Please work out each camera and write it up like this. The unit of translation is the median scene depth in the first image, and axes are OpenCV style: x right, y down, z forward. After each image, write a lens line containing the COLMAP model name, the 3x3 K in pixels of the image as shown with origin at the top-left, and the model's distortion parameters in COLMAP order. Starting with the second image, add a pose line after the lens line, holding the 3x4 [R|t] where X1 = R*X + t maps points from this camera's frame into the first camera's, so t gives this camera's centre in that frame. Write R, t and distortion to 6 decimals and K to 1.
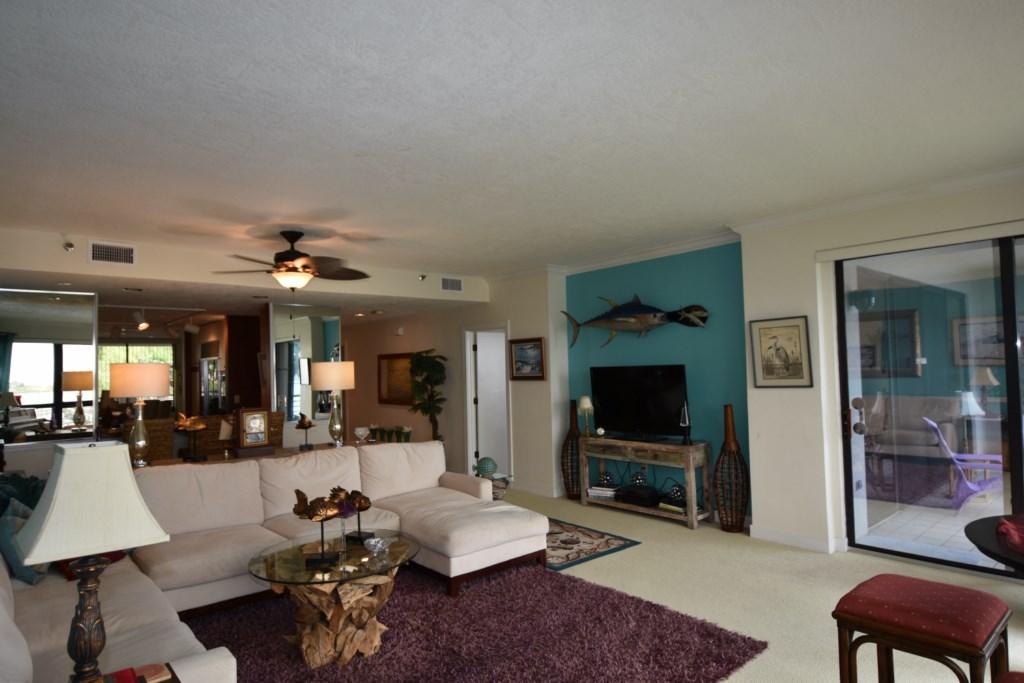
lens RADIAL K [[587.9, 0, 510.6], [0, 587.9, 349.8], [0, 0, 1]] dist [0.027754, -0.030937]
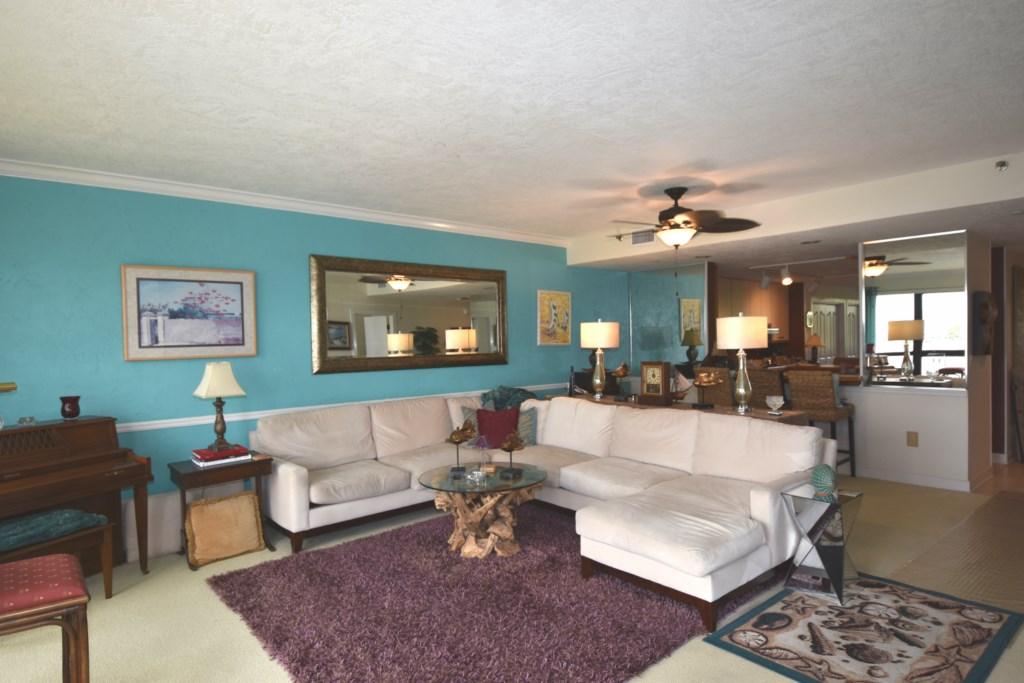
lens RADIAL K [[587.9, 0, 510.6], [0, 587.9, 349.8], [0, 0, 1]] dist [0.027754, -0.030937]
pose [[-0.005371, 0.045719, -0.998940, 0.587261], [0.051875, 0.997622, 0.045380, 0.011236], [0.998639, -0.051576, -0.007730, 0.660370]]
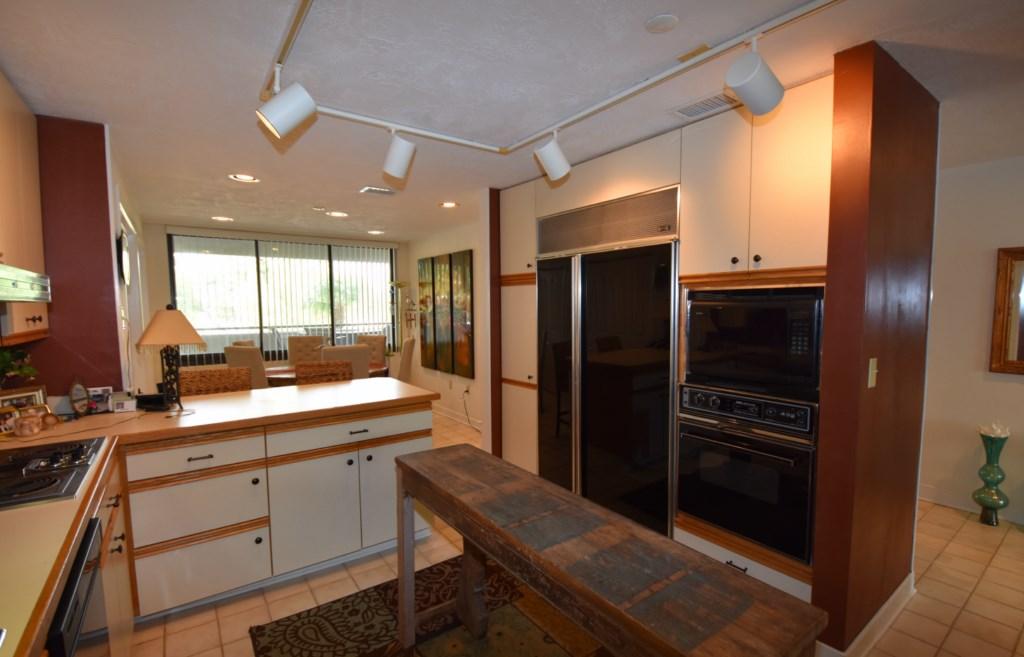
lens RADIAL K [[463.5, 0, 509.3], [0, 463.5, 335.1], [0, 0, 1]] dist [-0.002453, -0.000267]
pose [[0.995347, 0.027016, -0.092493, -0.952597], [-0.017649, 0.994767, 0.100630, 0.074038], [0.094727, -0.098529, 0.990615, 1.208425]]
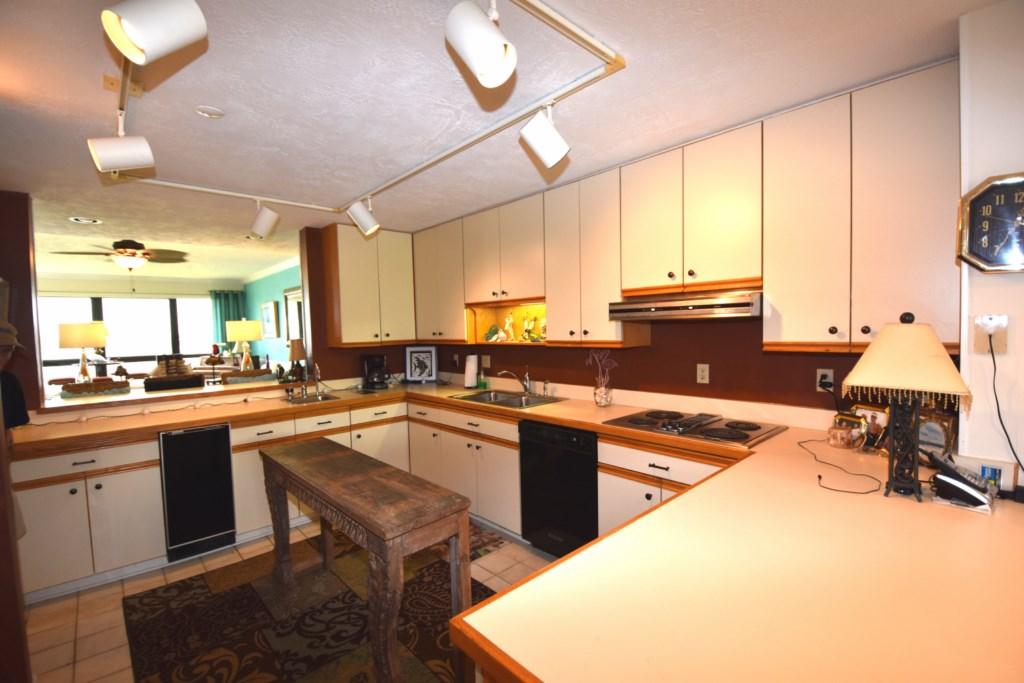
lens RADIAL K [[446.9, 0, 511.1], [0, 446.9, 349.4], [0, 0, 1]] dist [0.015669, -0.021683]
pose [[-0.998277, 0.054464, -0.021818, -1.102215], [0.054082, 0.998379, 0.017713, 0.100468], [0.022747, 0.016502, -0.999605, 1.872373]]
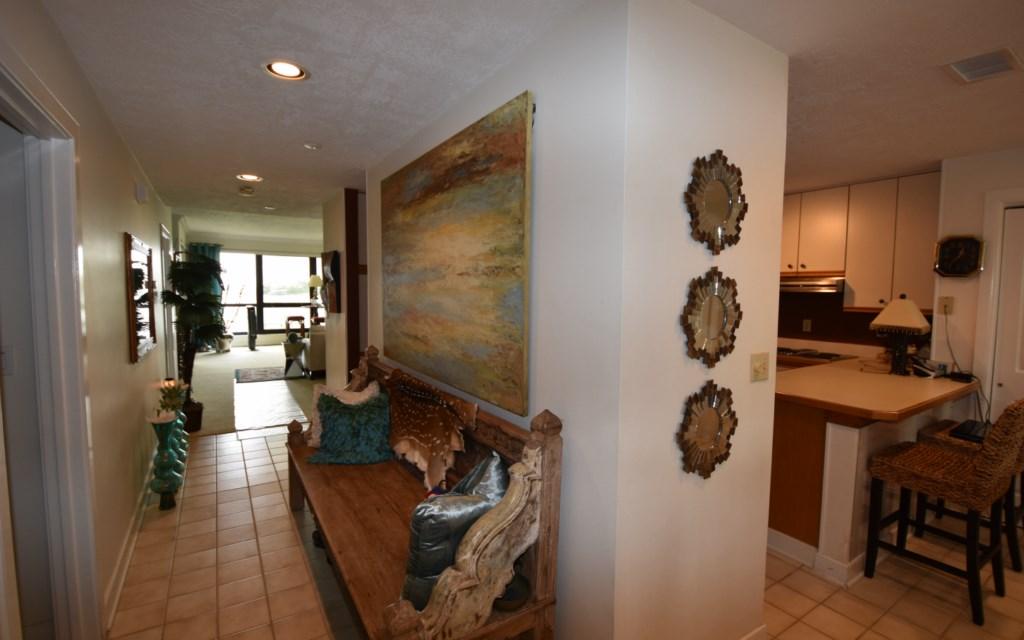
lens RADIAL K [[465.5, 0, 512.0], [0, 465.5, 320.0], [0, 0, 1]] dist [-0.003614, -0.000395]
pose [[-0.988236, 0.007589, 0.152748, -0.924454], [0.012377, 0.999461, 0.030419, 0.104753], [-0.152434, 0.031952, -0.987797, 2.293388]]
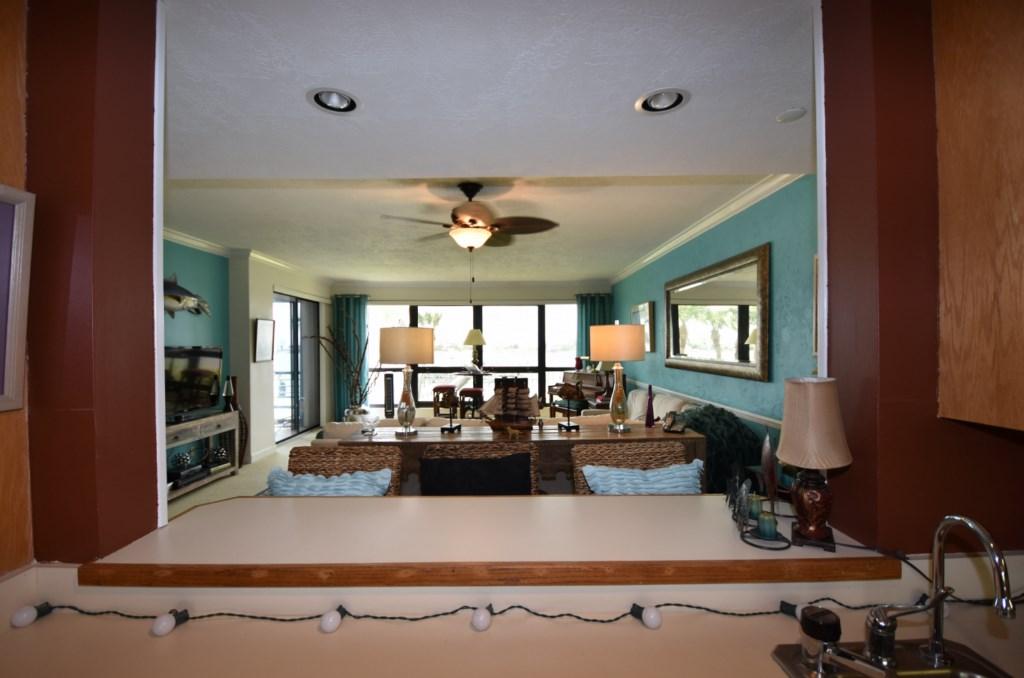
lens RADIAL K [[457.5, 0, 511.2], [0, 457.5, 344.9], [0, 0, 1]] dist [-0.000855, -0.000136]
pose [[-0.754476, 0.033646, 0.655464, -0.800772], [0.007641, 0.999068, -0.042489, 0.069627], [-0.656283, -0.027049, -0.754030, 1.365699]]
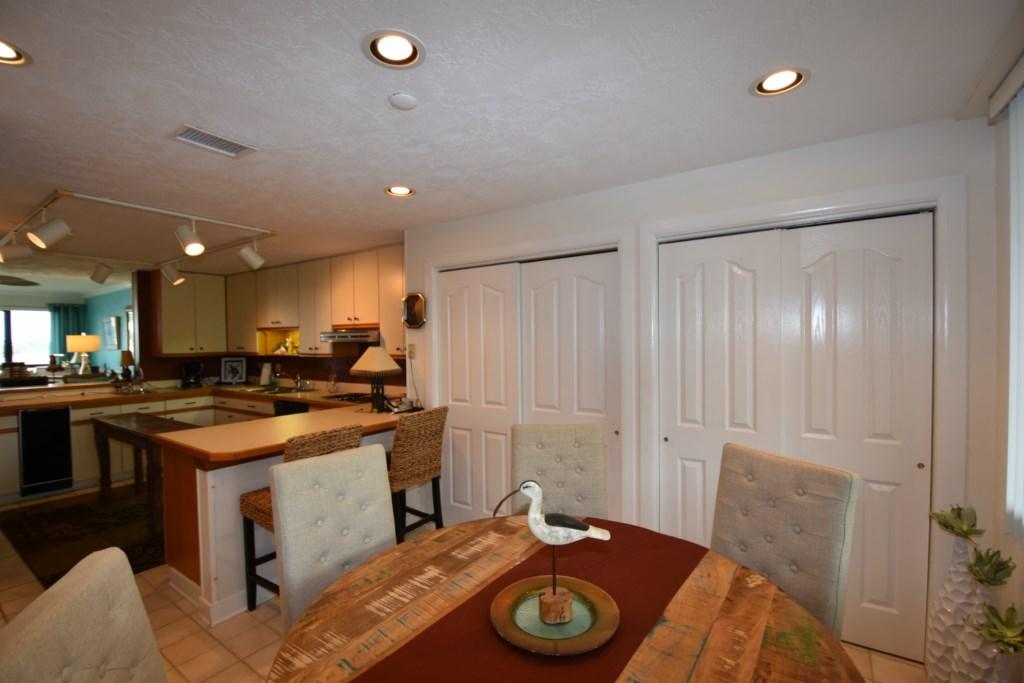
lens RADIAL K [[446.9, 0, 511.1], [0, 446.9, 349.4], [0, 0, 1]] dist [0.015669, -0.021683]
pose [[-0.967970, 0.041070, -0.247684, -1.359116], [0.043772, 0.999027, -0.005408, 0.118344], [0.247221, -0.016077, -0.968826, 2.321991]]
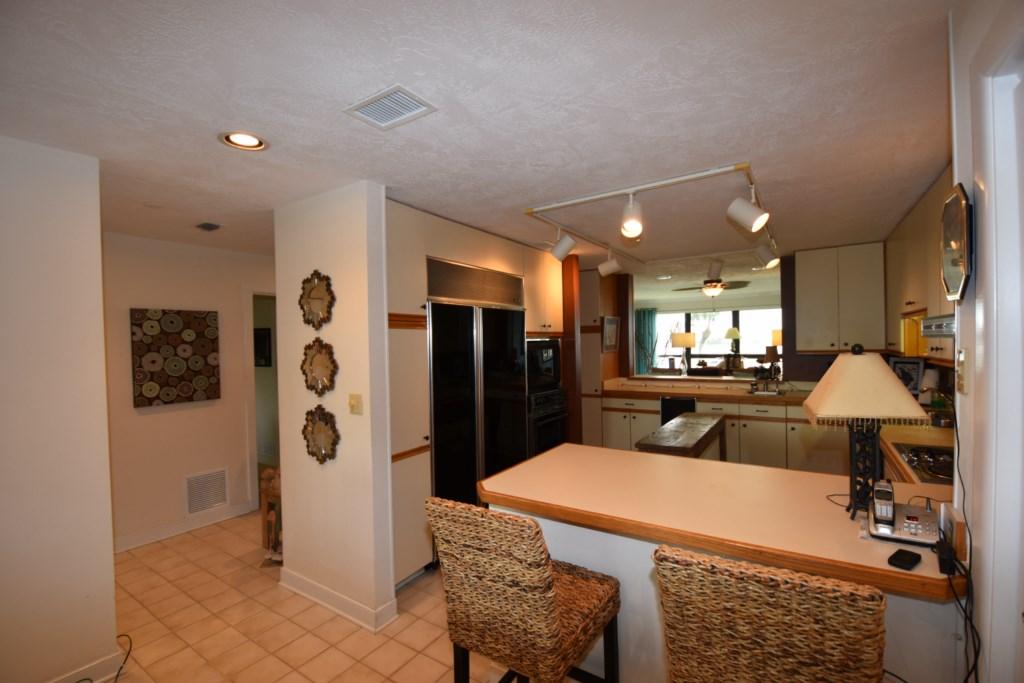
lens RADIAL K [[446.9, 0, 511.1], [0, 446.9, 349.4], [0, 0, 1]] dist [0.015669, -0.021683]
pose [[-0.260579, 0.021503, 0.965213, -1.533450], [-0.000349, 0.999750, -0.022366, 0.105427], [-0.965452, -0.006165, -0.260507, 1.902056]]
